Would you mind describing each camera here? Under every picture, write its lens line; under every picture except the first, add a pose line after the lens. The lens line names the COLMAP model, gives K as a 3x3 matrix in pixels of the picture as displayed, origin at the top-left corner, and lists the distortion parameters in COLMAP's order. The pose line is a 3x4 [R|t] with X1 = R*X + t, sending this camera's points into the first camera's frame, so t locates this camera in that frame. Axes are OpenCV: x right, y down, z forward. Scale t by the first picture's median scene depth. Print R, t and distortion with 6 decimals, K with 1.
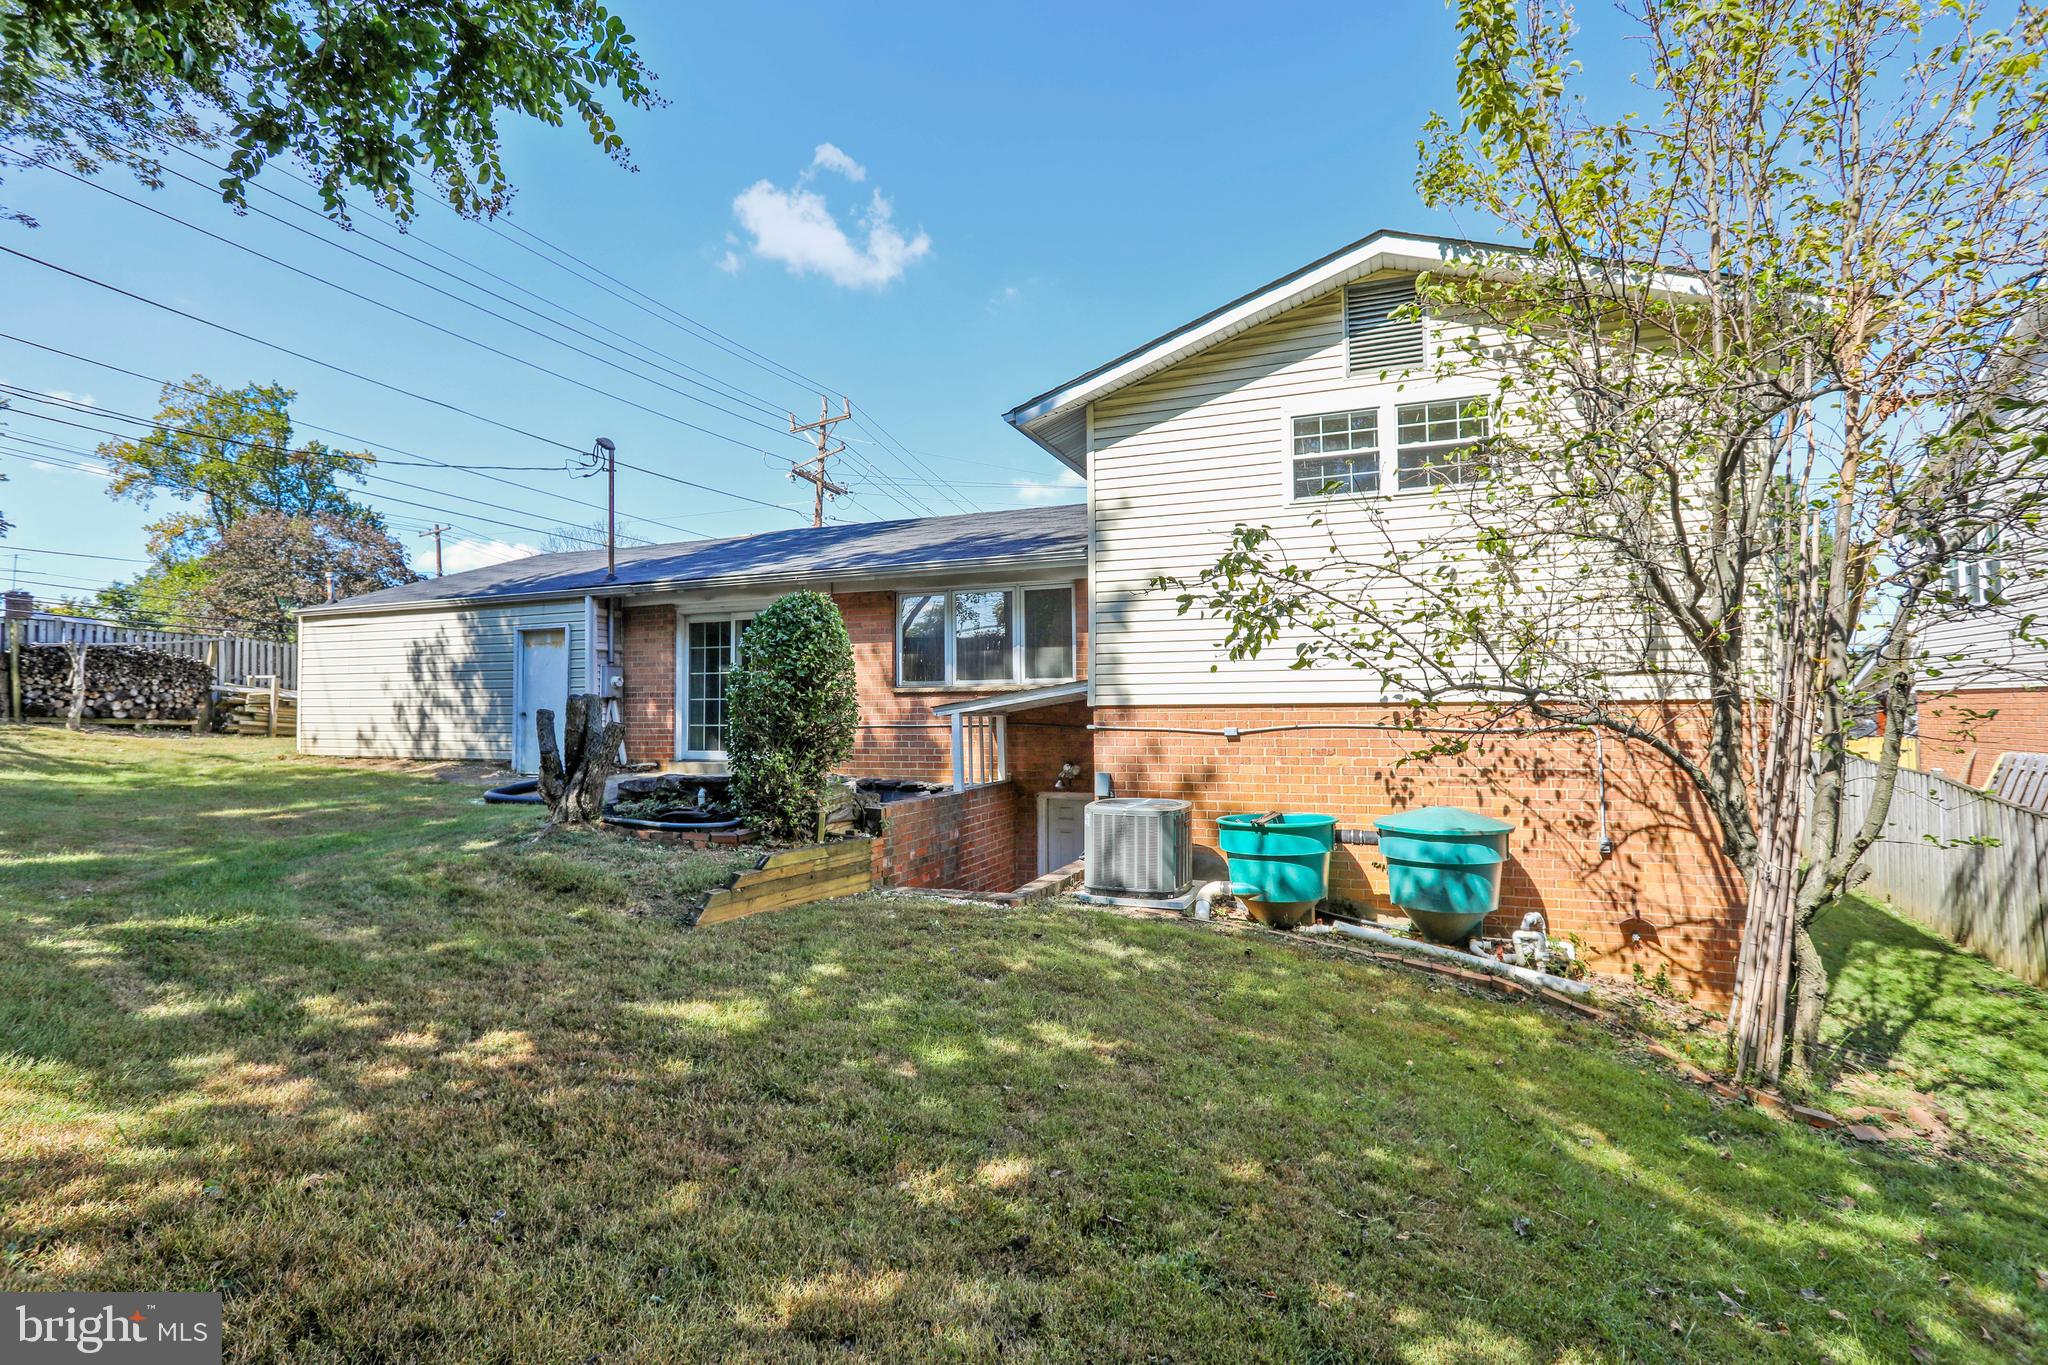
lens RADIAL K [[972.6, 0, 1018.9], [0, 972.6, 685.9], [0, 0, 1]] dist [-0.010358, 0.001273]
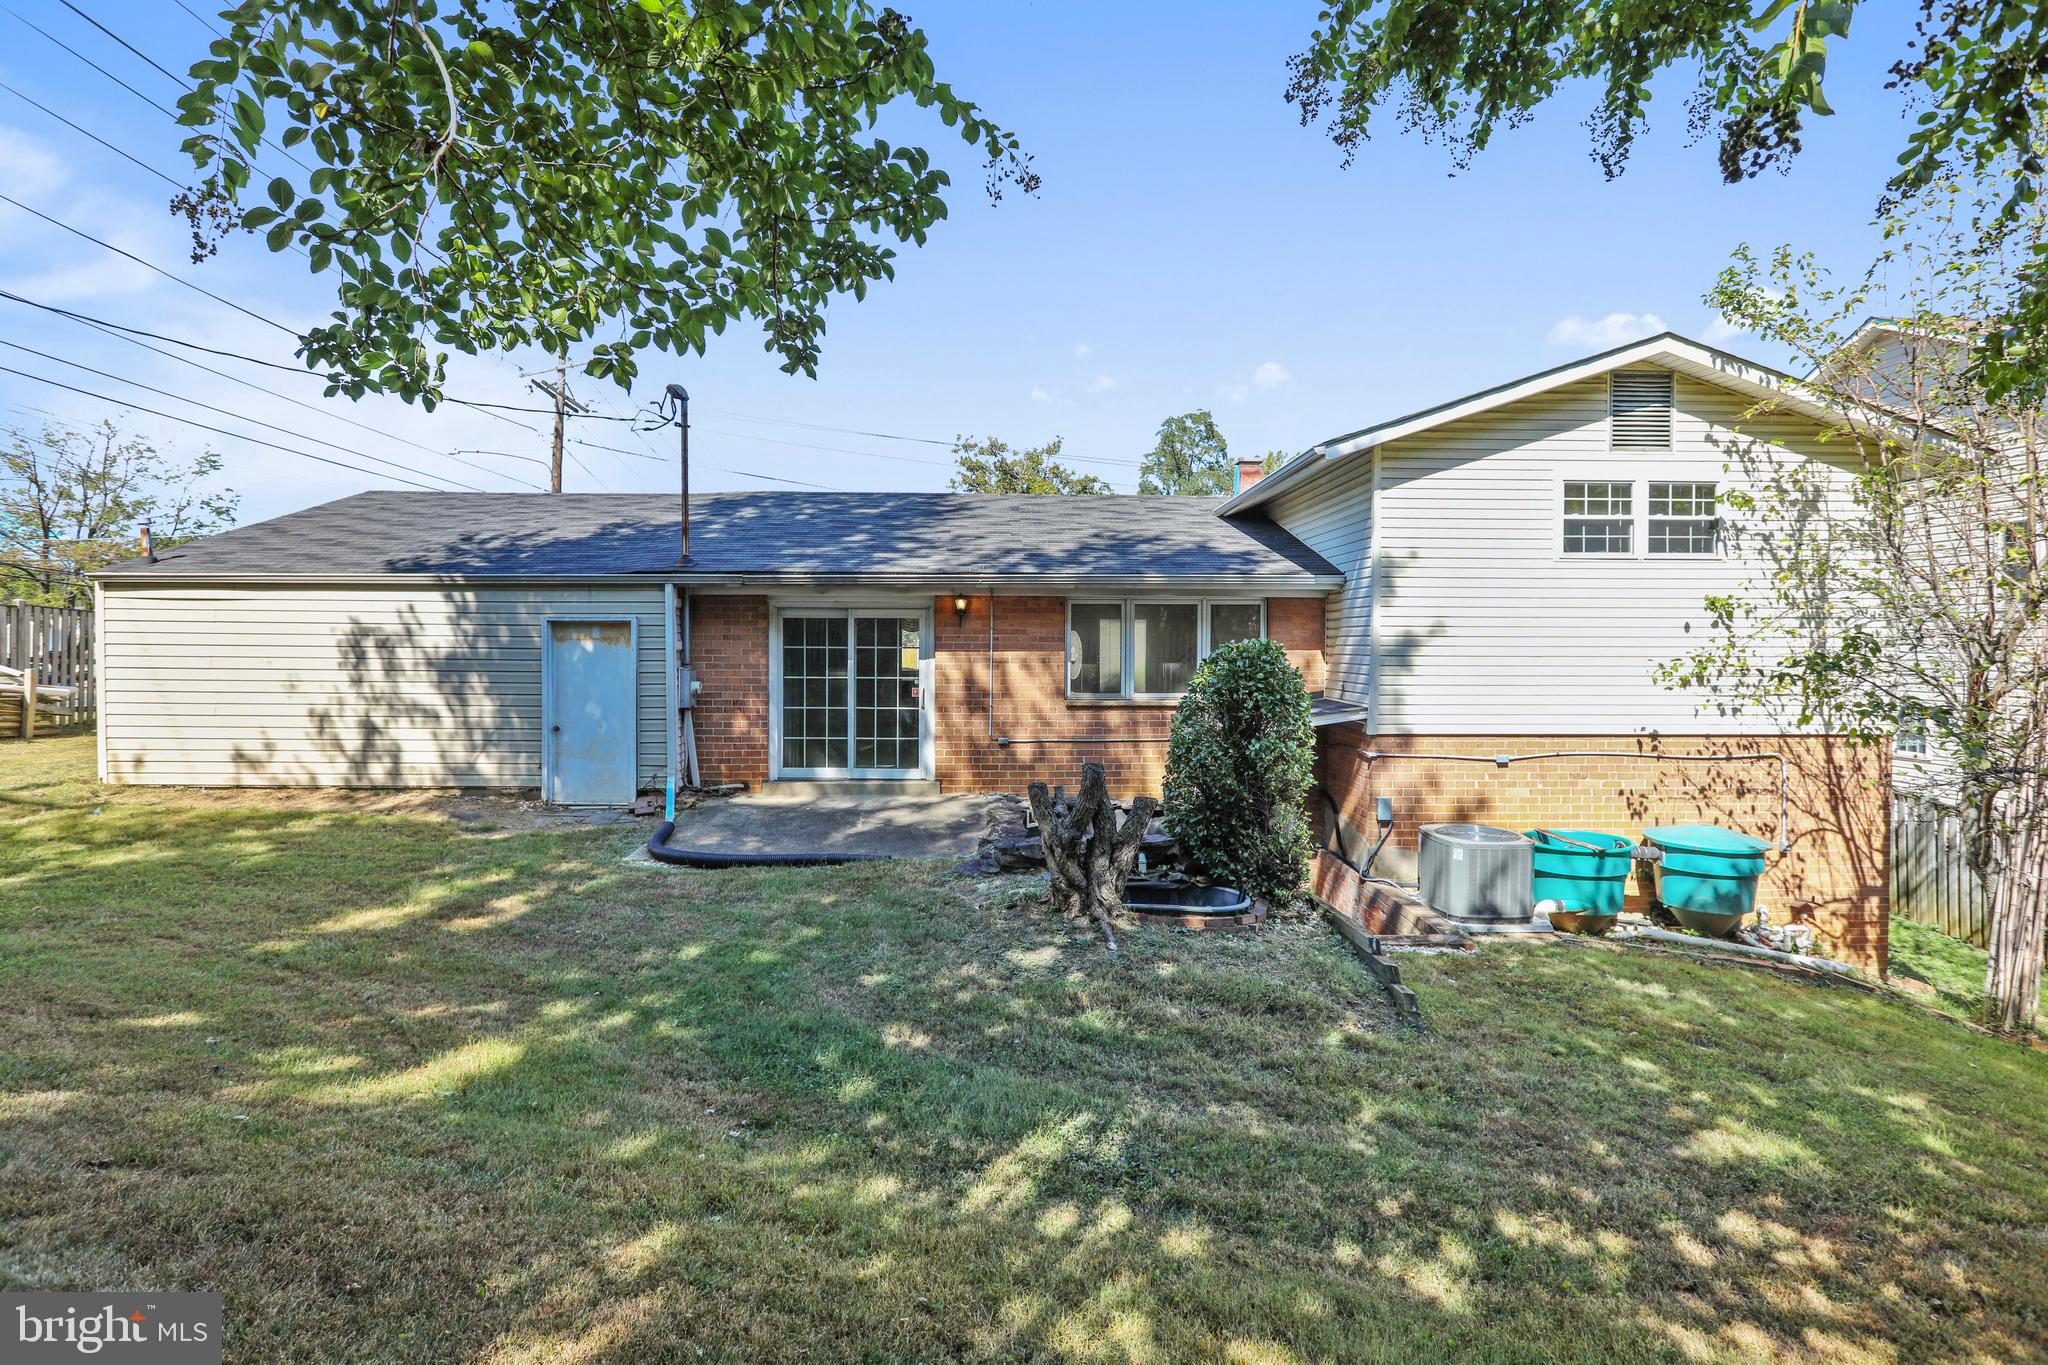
lens RADIAL K [[974.2, 0, 1030.2], [0, 974.2, 665.9], [0, 0, 1]] dist [-0.009082, 0.001872]
pose [[0.916287, -0.000121, 0.400523, -0.766683], [-0.020469, 0.998679, 0.047130, -0.106495], [-0.400000, -0.051383, 0.915074, 0.214223]]
